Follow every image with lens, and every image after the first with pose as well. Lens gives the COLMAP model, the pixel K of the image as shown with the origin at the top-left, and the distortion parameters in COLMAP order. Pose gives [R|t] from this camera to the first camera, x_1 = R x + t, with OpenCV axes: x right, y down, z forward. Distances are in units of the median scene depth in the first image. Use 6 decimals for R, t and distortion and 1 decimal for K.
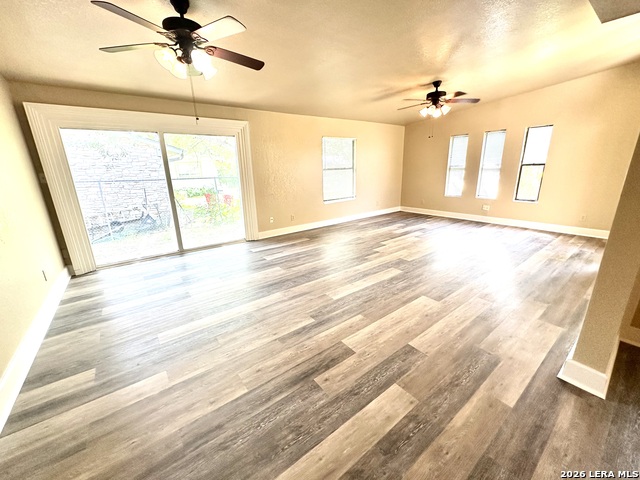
lens RADIAL K [[255.6, 0, 318.6], [0, 255.6, 239.2], [0, 0, 1]] dist [-0.002807, 0.000946]
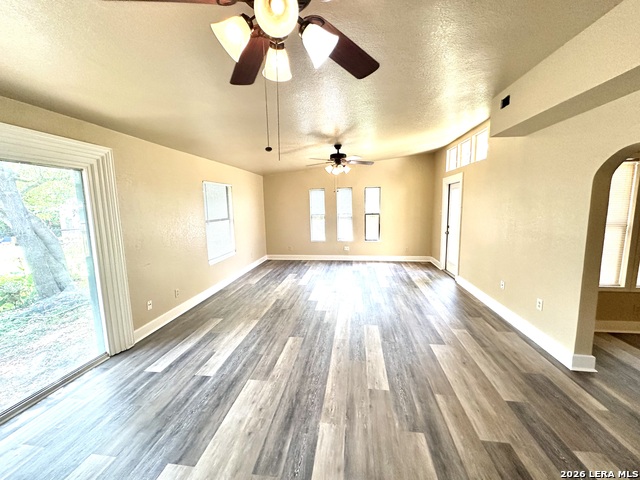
lens RADIAL K [[255.6, 0, 318.7], [0, 255.6, 239.9], [0, 0, 1]] dist [-0.002807, 0.000946]
pose [[0.708142, -0.079761, 0.701551, -0.413818], [0.191386, 0.978085, -0.081984, -0.132820], [-0.679637, 0.192324, 0.707888, 0.342867]]
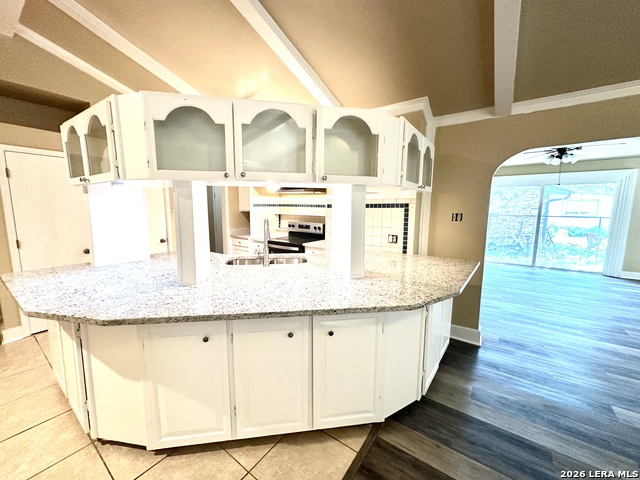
lens RADIAL K [[255.6, 0, 319.5], [0, 255.6, 241.3], [0, 0, 1]] dist [-0.002807, 0.000946]
pose [[0.296053, 0.153679, -0.942728, 0.447492], [-0.270477, 0.960063, 0.071564, 0.144933], [0.916076, 0.233799, 0.325796, -0.603442]]
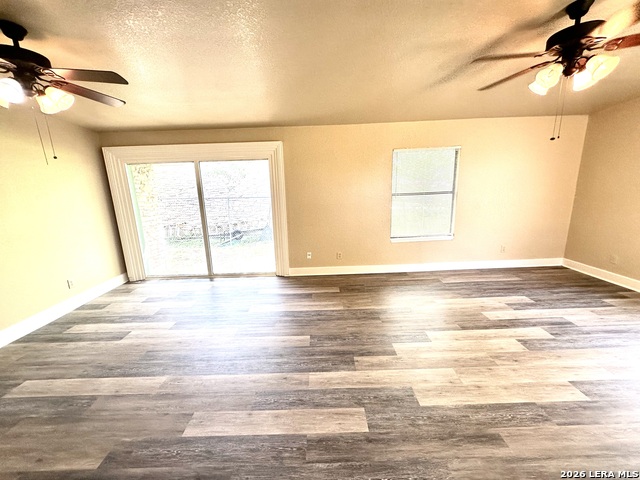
lens RADIAL K [[255.6, 0, 318.1], [0, 255.6, 239.5], [0, 0, 1]] dist [-0.002807, 0.000946]
pose [[0.799518, 0.129306, -0.586558, 0.415640], [-0.150342, 0.988549, 0.012998, -0.186030], [0.581522, 0.077792, 0.809803, 0.456895]]
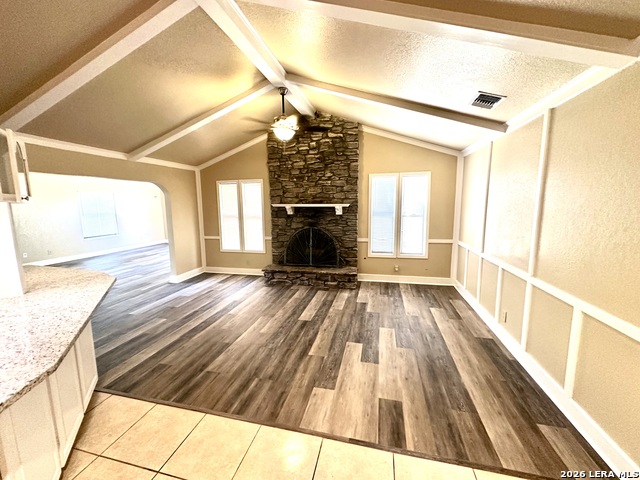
lens RADIAL K [[255.6, 0, 317.8], [0, 255.6, 239.9], [0, 0, 1]] dist [-0.002807, 0.000946]
pose [[0.773531, -0.072427, 0.629606, 0.179397], [0.165636, 0.982023, -0.090532, 0.257837], [-0.611731, 0.174315, 0.771622, -1.077215]]
